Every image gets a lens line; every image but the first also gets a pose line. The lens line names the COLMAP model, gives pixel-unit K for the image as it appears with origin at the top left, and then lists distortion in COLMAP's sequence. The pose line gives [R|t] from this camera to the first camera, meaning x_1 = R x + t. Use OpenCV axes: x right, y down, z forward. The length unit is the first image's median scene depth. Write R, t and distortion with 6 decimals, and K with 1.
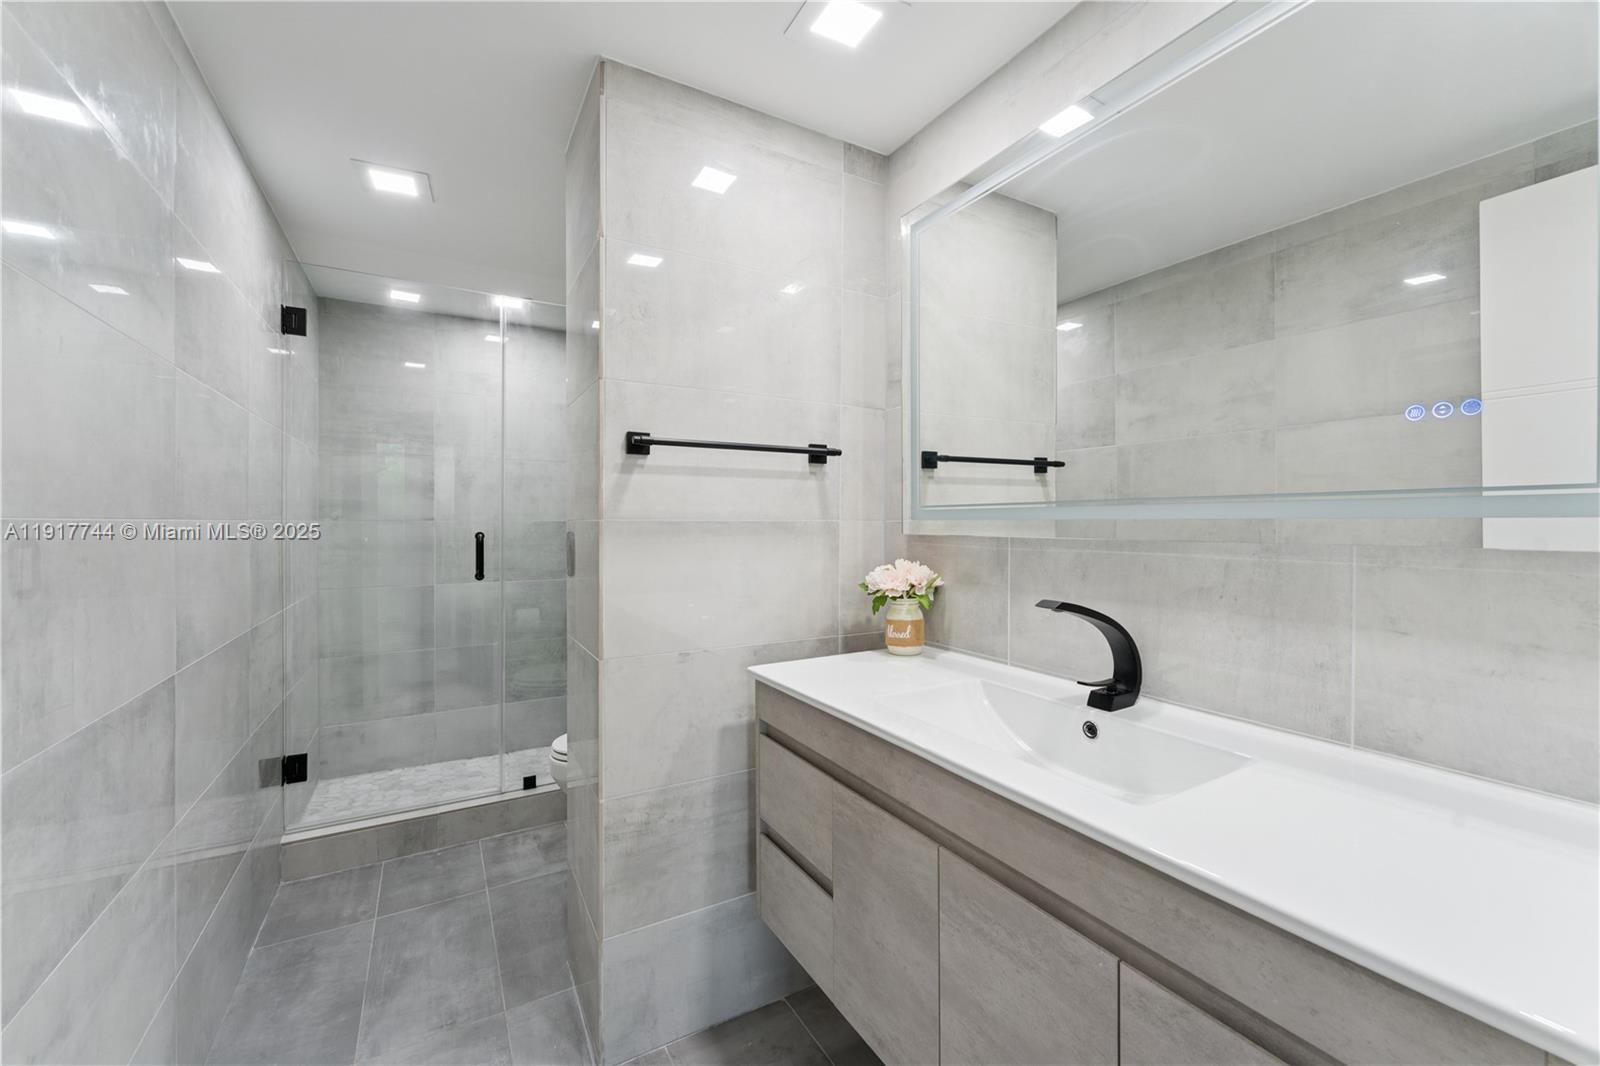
lens RADIAL K [[661.6, 0, 801.0], [0, 661.6, 527.7], [0, 0, 1]] dist [0.000942, -0.000592]
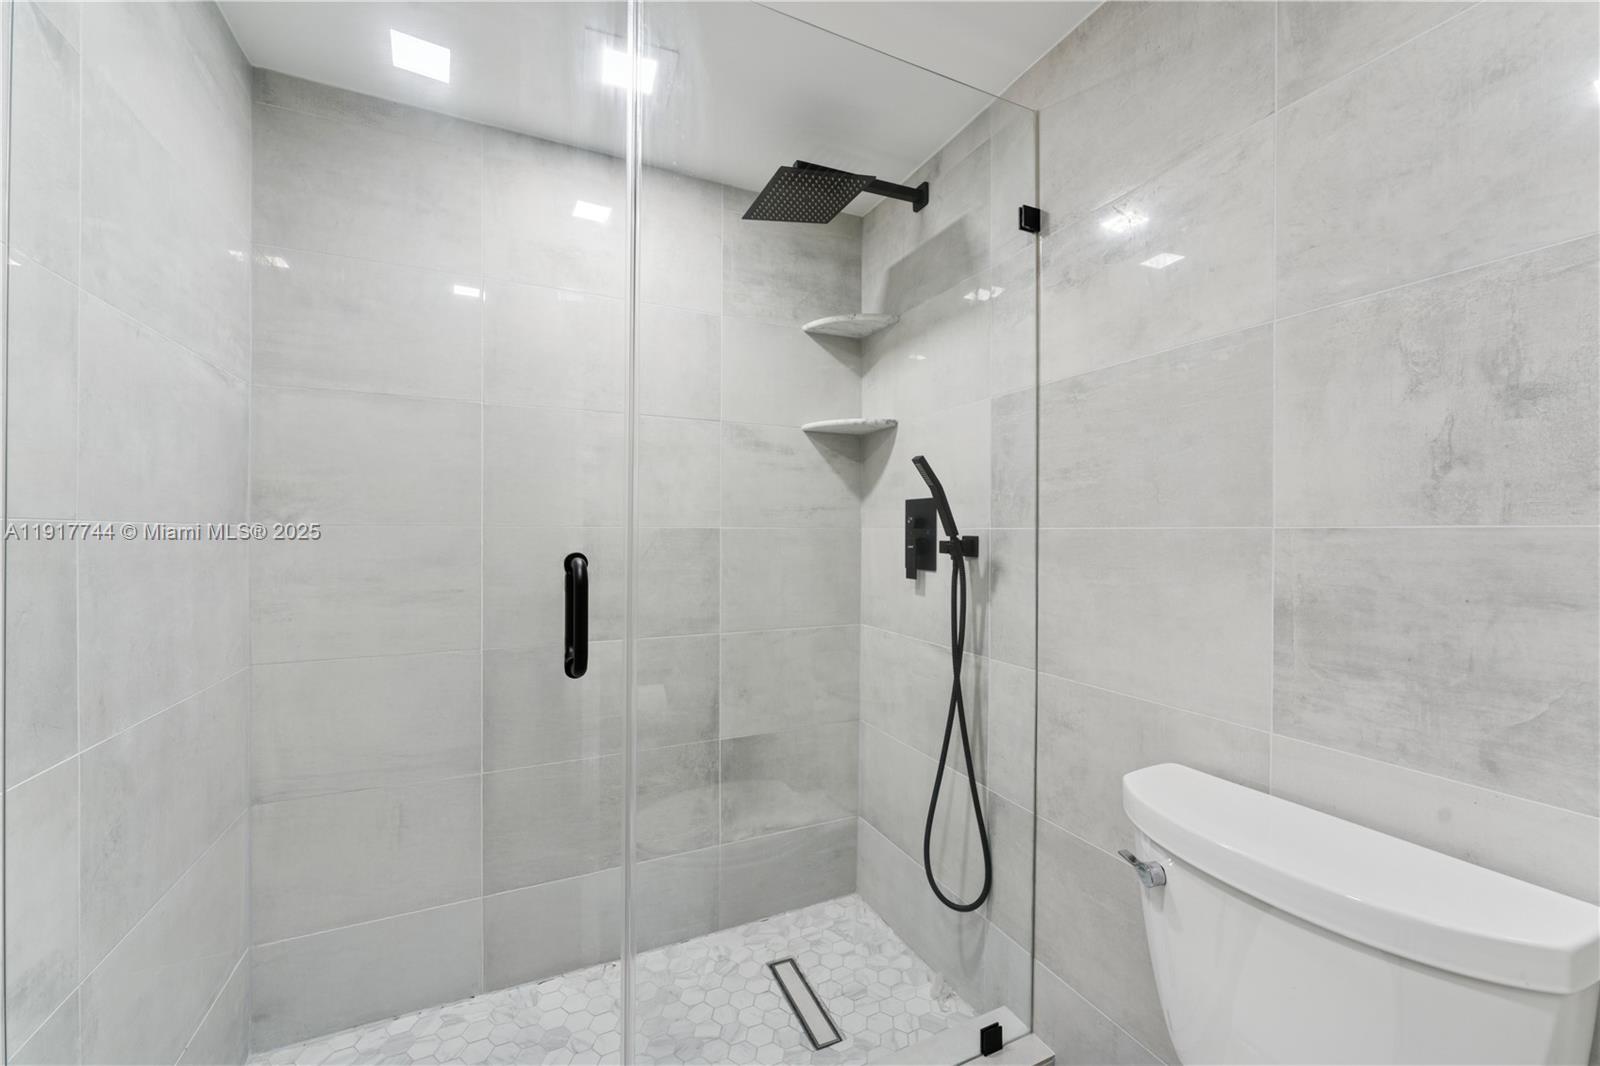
lens RADIAL K [[661.6, 0, 804.2], [0, 661.6, 532.4], [0, 0, 1]] dist [0.000942, -0.000592]
pose [[0.996340, 0.002144, -0.085455, -0.273257], [-0.002663, 0.999979, -0.005964, -0.003891], [0.085440, 0.006170, 0.996324, 0.534501]]
